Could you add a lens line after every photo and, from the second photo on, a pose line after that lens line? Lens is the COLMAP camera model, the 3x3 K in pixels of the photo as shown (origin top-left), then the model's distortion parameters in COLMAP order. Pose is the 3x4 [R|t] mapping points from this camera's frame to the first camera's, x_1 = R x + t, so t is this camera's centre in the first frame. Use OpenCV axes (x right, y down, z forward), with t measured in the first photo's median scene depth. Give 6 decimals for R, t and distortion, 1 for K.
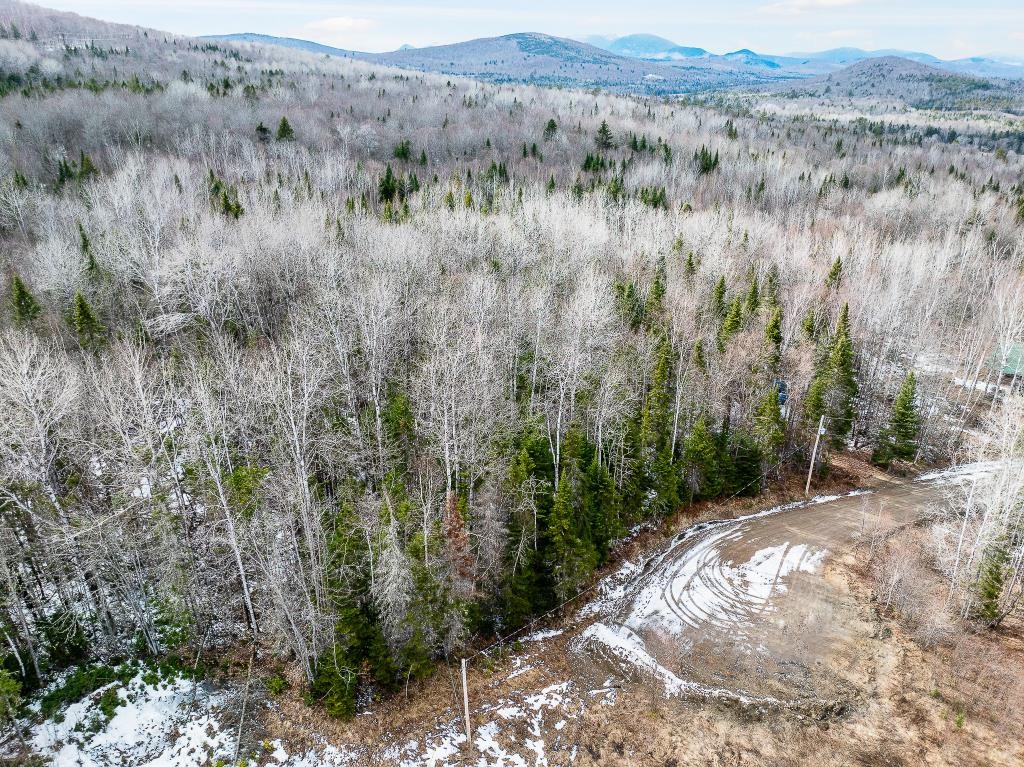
lens RADIAL K [[715.6, 0, 513.0], [0, 715.6, 386.0], [0, 0, 1]] dist [-0.063987, 0.032224]
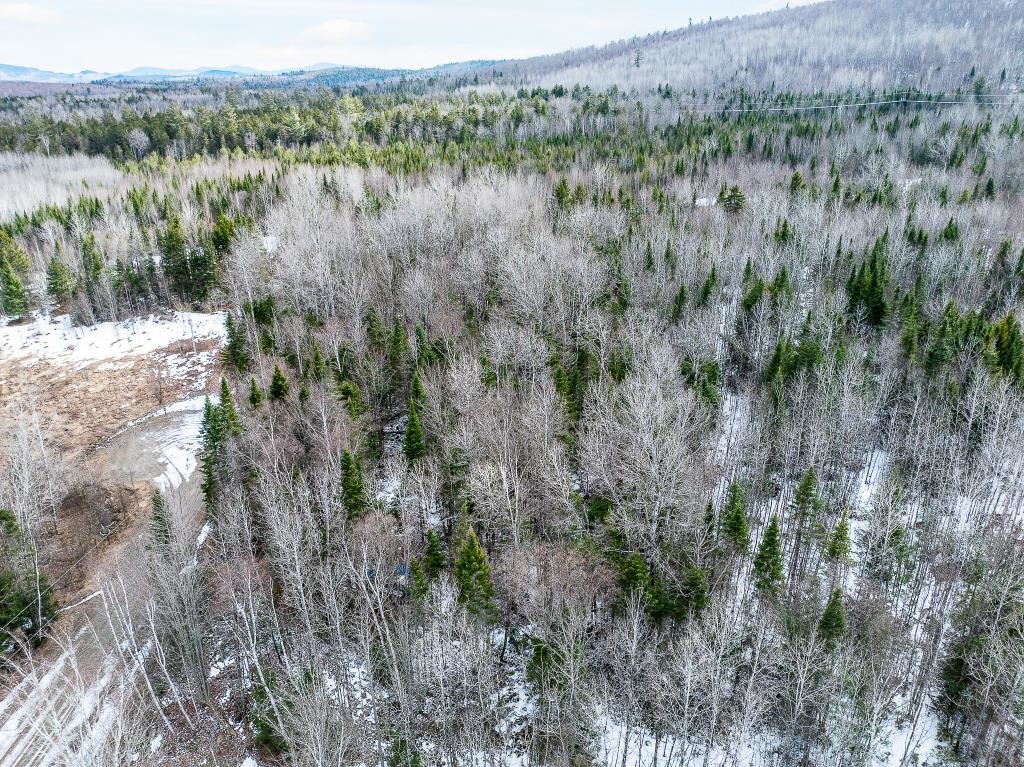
lens RADIAL K [[715.6, 0, 512.4], [0, 715.6, 386.6], [0, 0, 1]] dist [-0.063987, 0.032224]
pose [[-0.333850, 0.361160, -0.870694, 1.684105], [-0.373045, 0.797656, 0.473901, -0.982132], [0.865668, 0.483020, -0.131568, 2.182041]]
